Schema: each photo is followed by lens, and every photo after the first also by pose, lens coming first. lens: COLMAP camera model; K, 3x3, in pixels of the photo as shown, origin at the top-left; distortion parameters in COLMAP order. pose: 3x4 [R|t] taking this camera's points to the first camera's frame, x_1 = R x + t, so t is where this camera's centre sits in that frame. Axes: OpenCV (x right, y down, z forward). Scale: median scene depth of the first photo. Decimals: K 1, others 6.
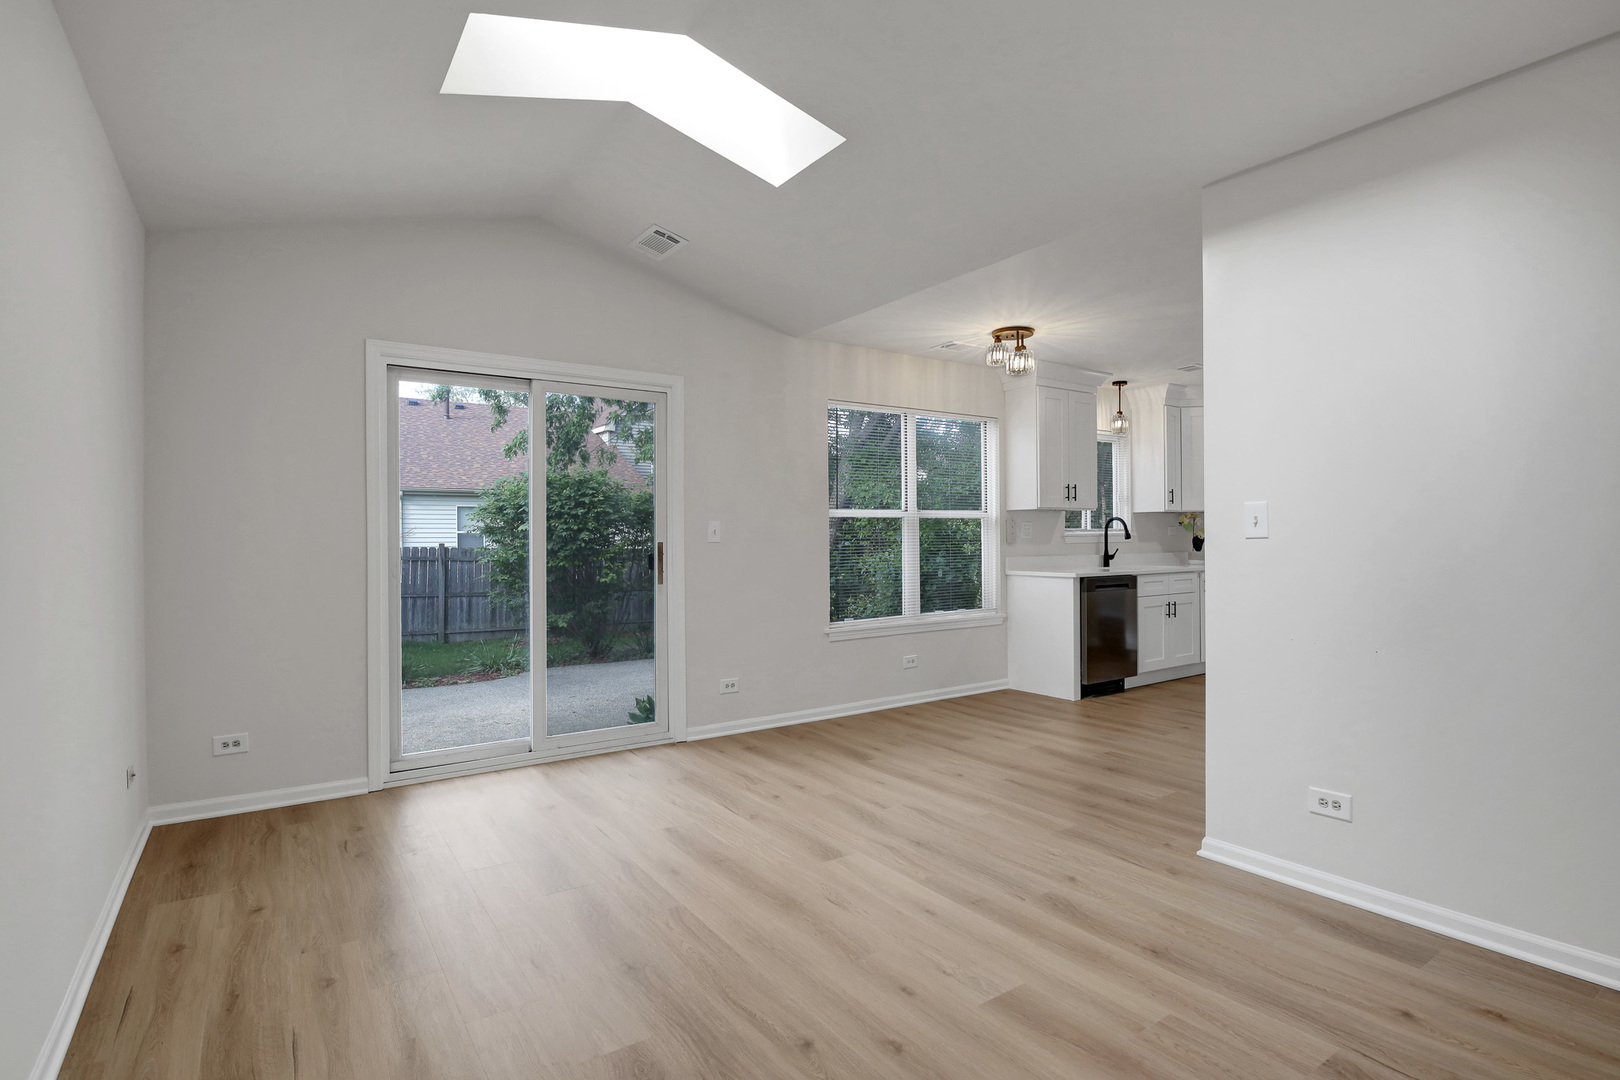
lens RADIAL K [[794.7, 0, 810.0], [0, 794.7, 540.0], [0, 0, 1]] dist [0.001046, -0.000448]
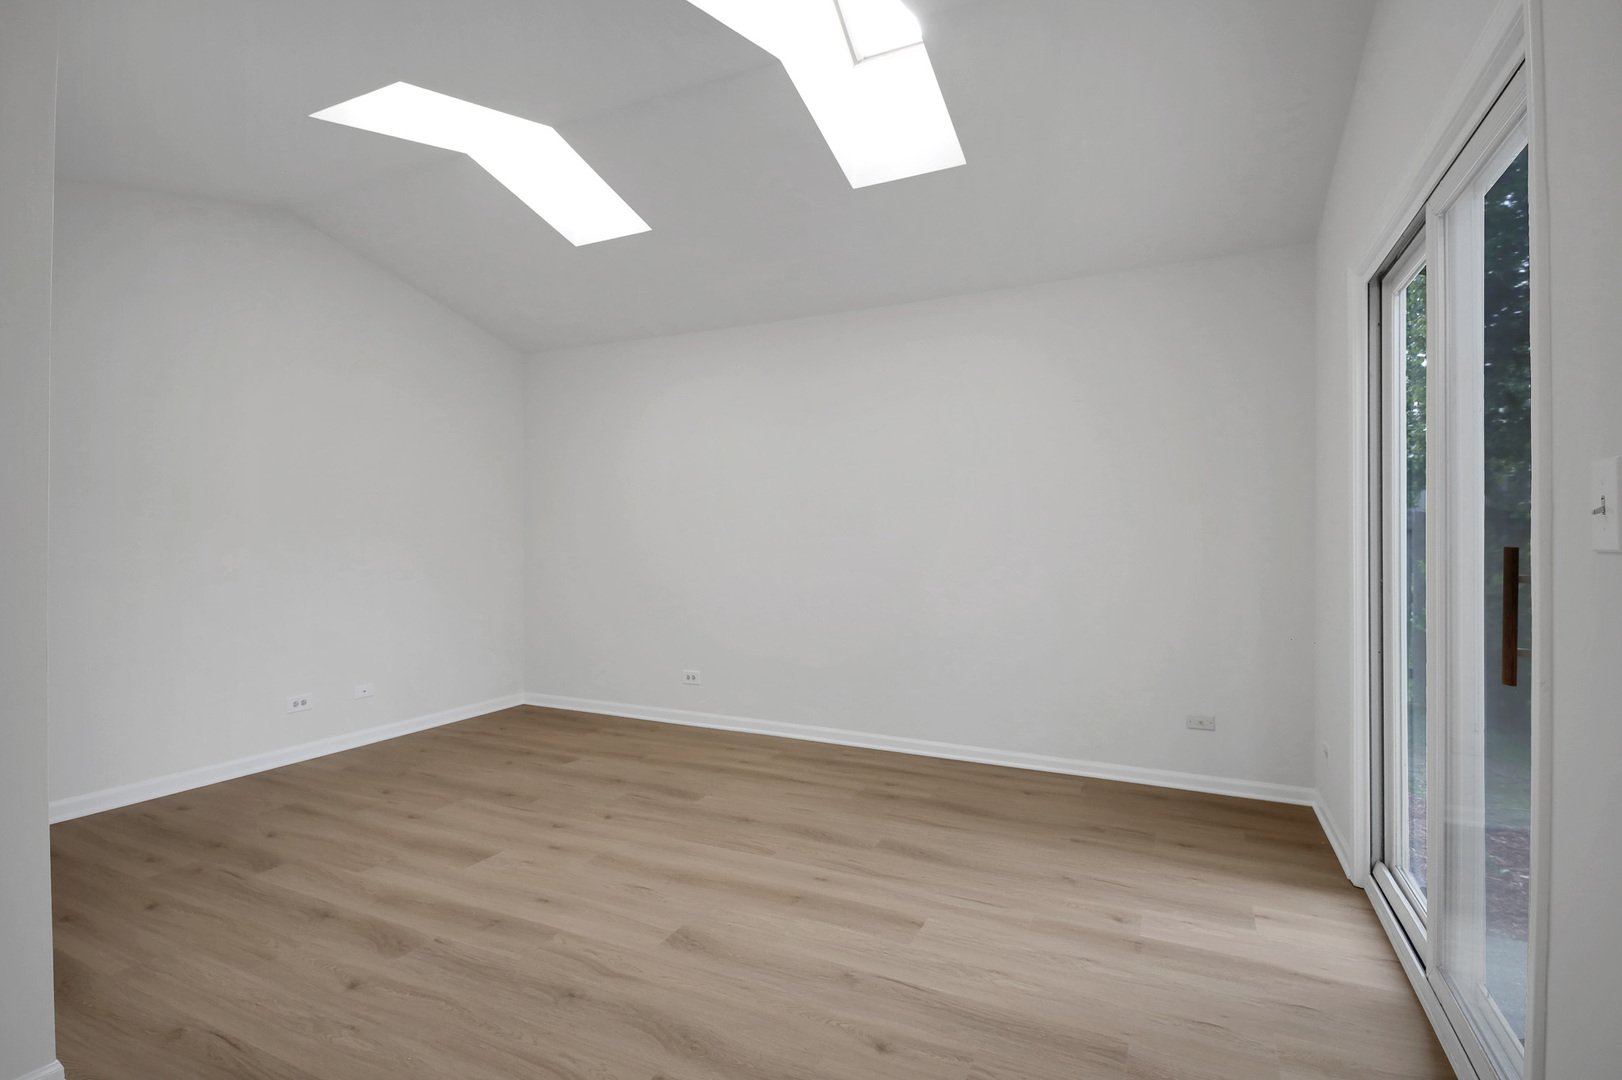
lens RADIAL K [[795.7, 0, 811.0], [0, 795.7, 540.0], [0, 0, 1]] dist [0.001046, -0.000448]
pose [[-0.869928, 0.004929, -0.493155, 0.343675], [0.000877, 0.999964, 0.008447, -0.004023], [0.493179, 0.006916, -0.869901, 1.996507]]
